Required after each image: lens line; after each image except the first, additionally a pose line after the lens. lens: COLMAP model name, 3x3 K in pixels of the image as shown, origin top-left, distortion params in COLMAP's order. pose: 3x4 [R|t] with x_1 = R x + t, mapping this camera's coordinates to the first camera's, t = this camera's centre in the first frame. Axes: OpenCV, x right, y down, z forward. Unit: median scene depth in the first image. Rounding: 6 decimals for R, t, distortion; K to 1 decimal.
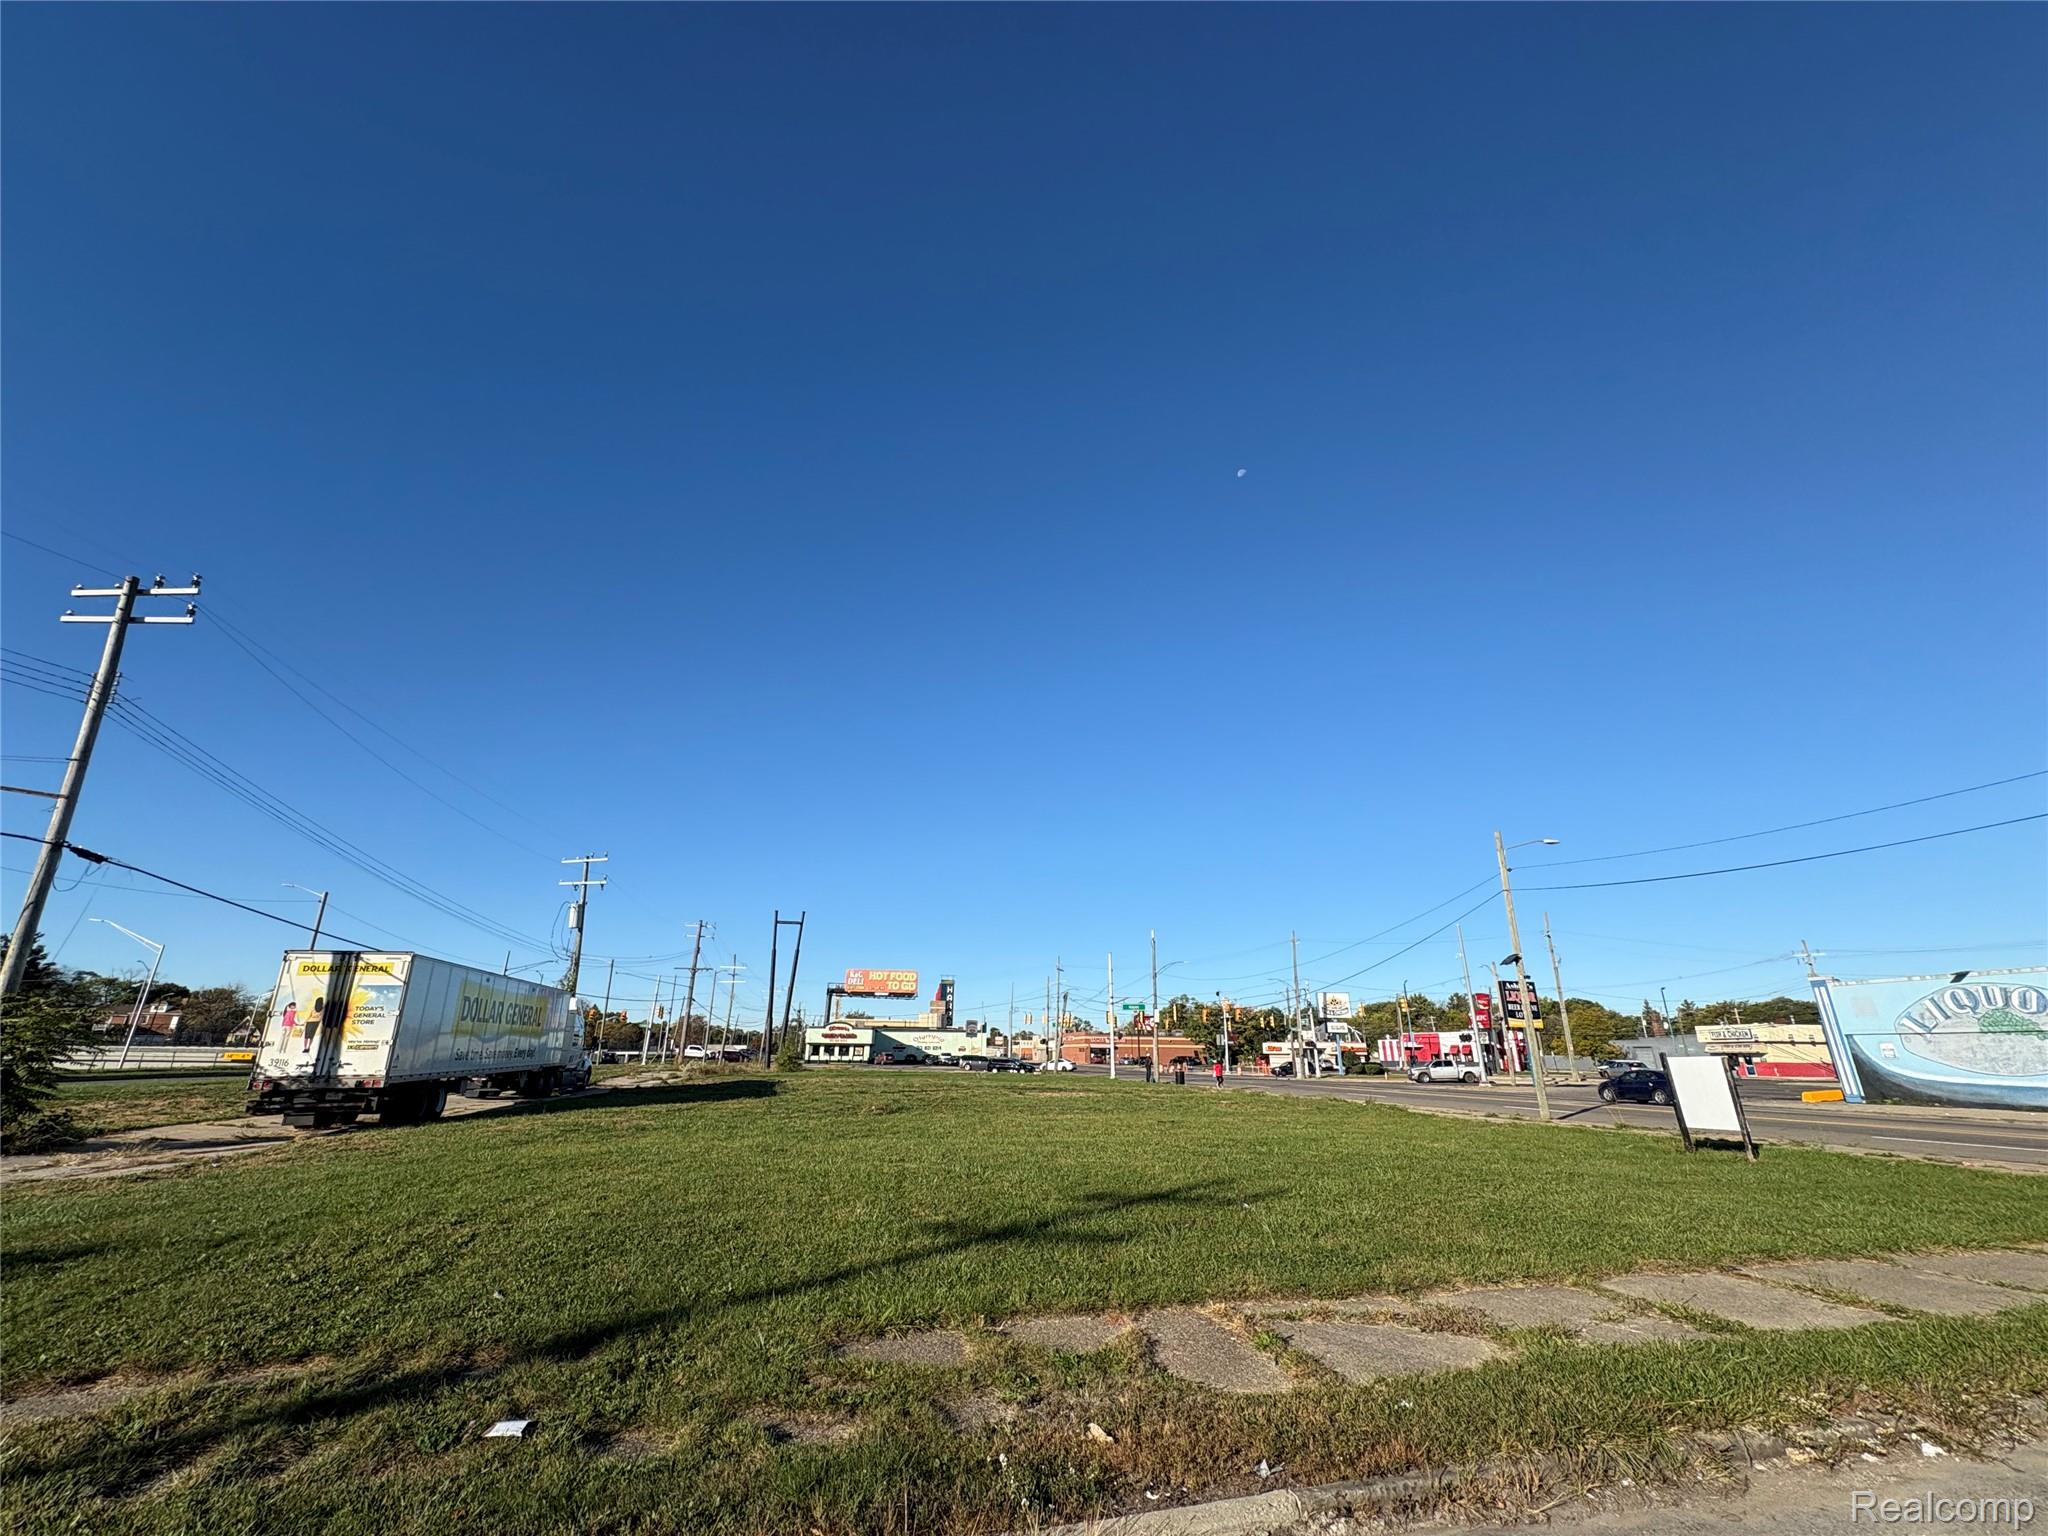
lens RADIAL K [[822.2, 0, 1026.6], [0, 822.2, 757.5], [0, 0, 1]] dist [-0.000416, 0.000570]
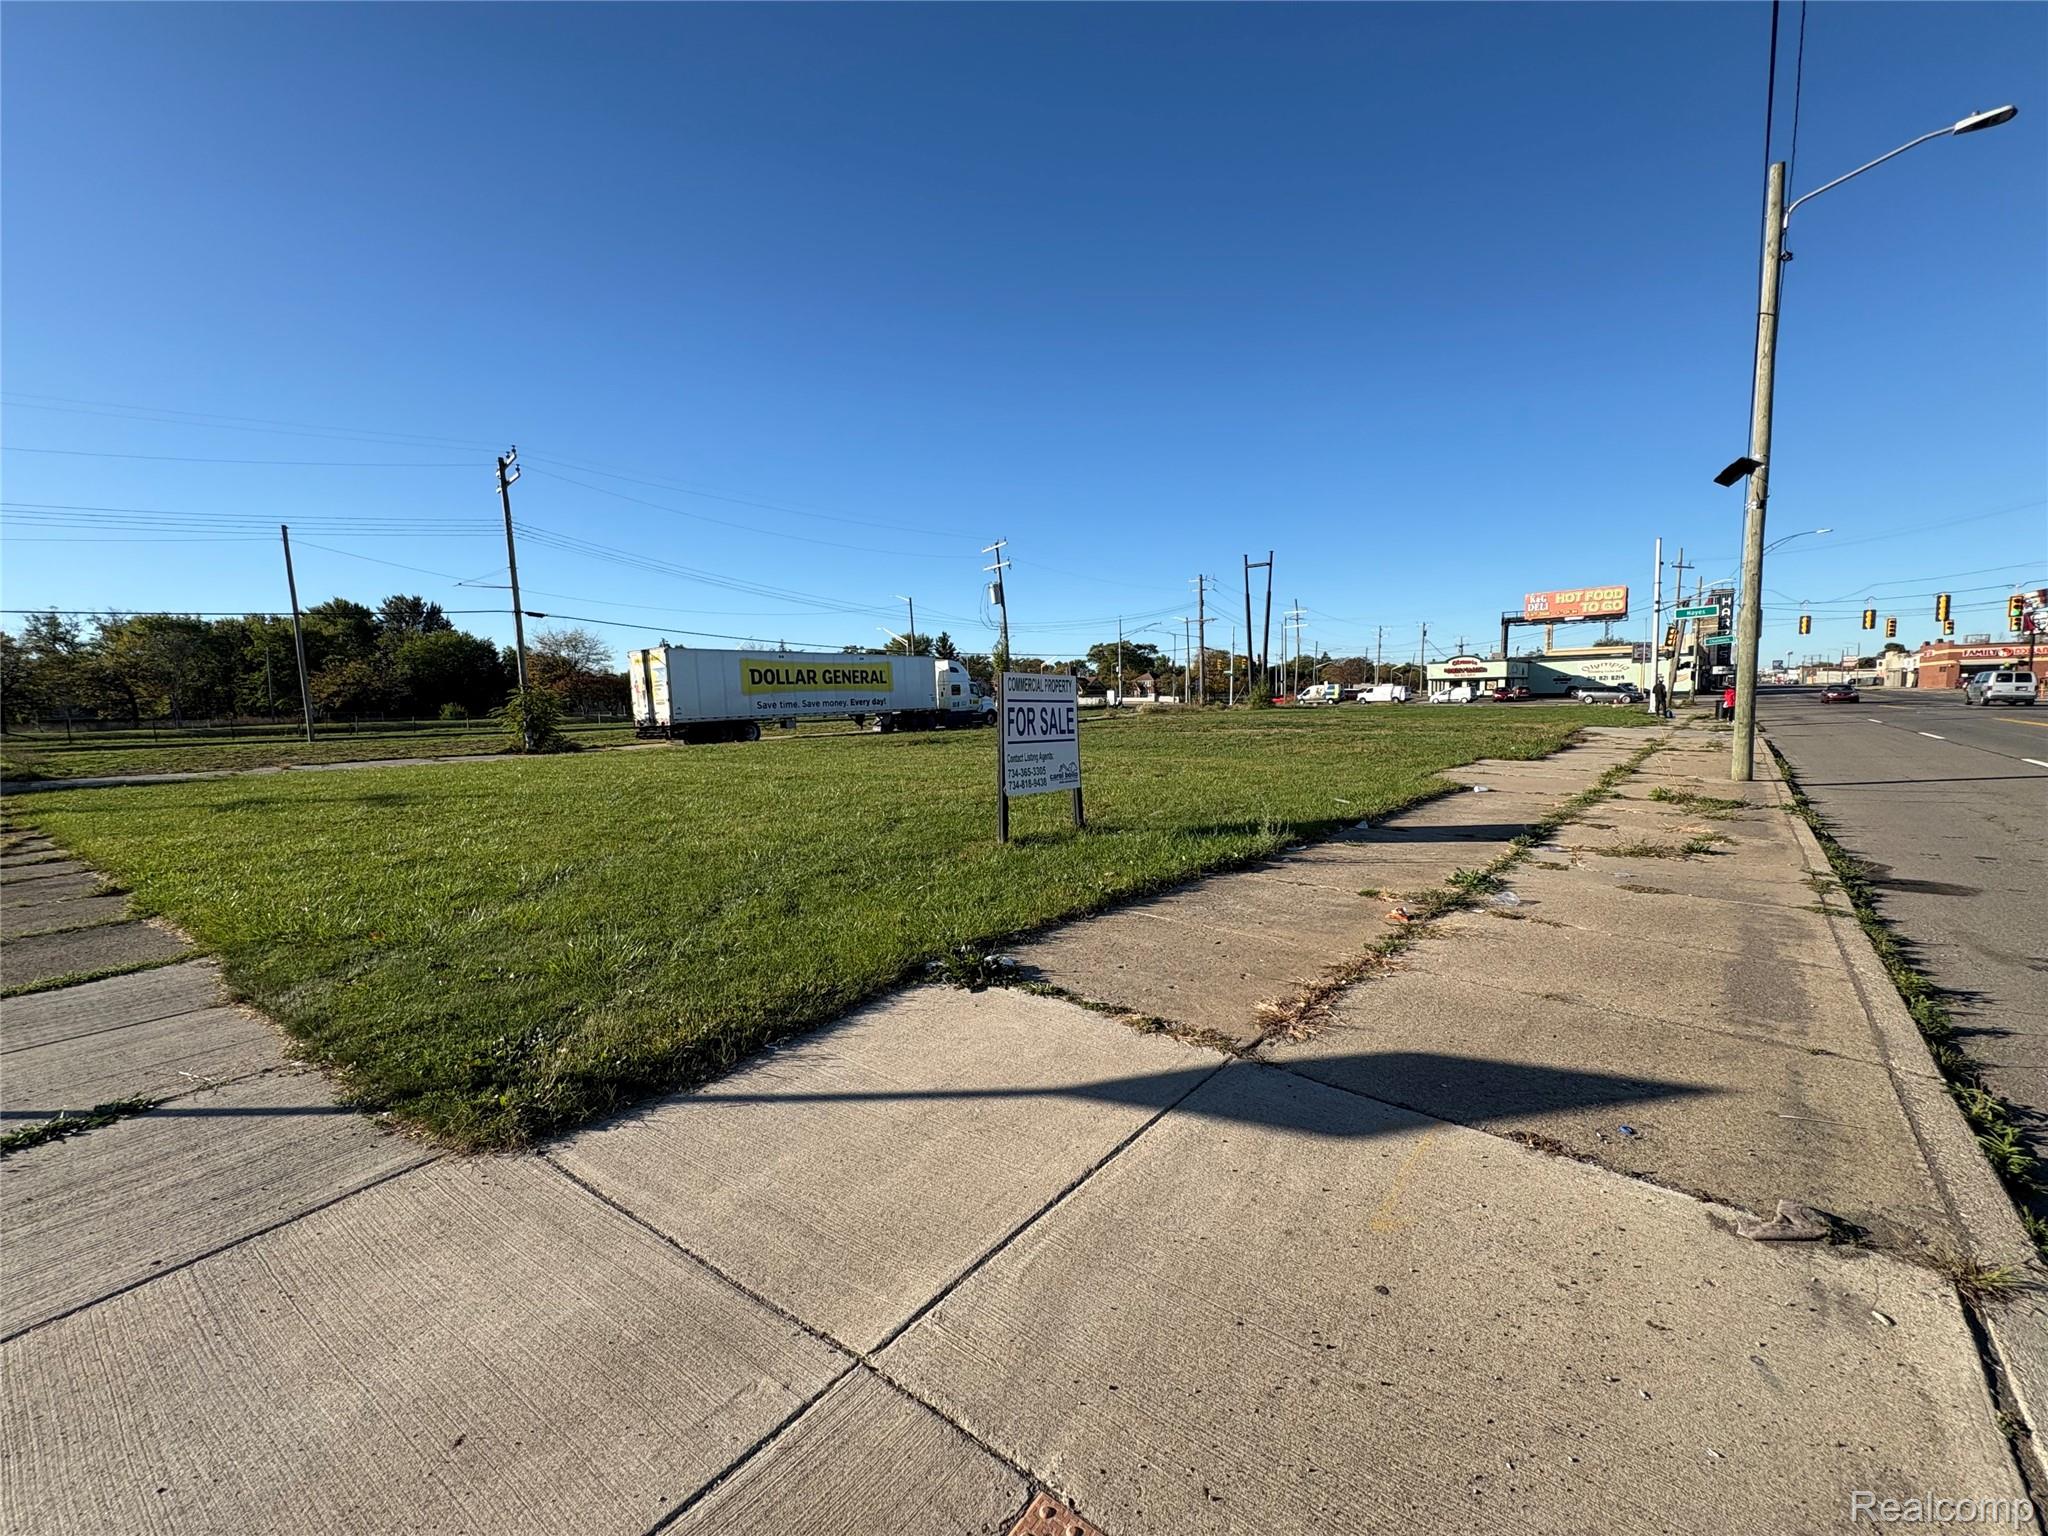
lens RADIAL K [[822.2, 0, 1030.2], [0, 822.2, 769.3], [0, 0, 1]] dist [-0.000416, 0.000570]
pose [[0.619020, 0.042718, -0.784213, 0.245414], [0.294054, 0.913284, 0.281861, 0.054391], [0.728249, -0.405078, 0.552779, 0.137280]]
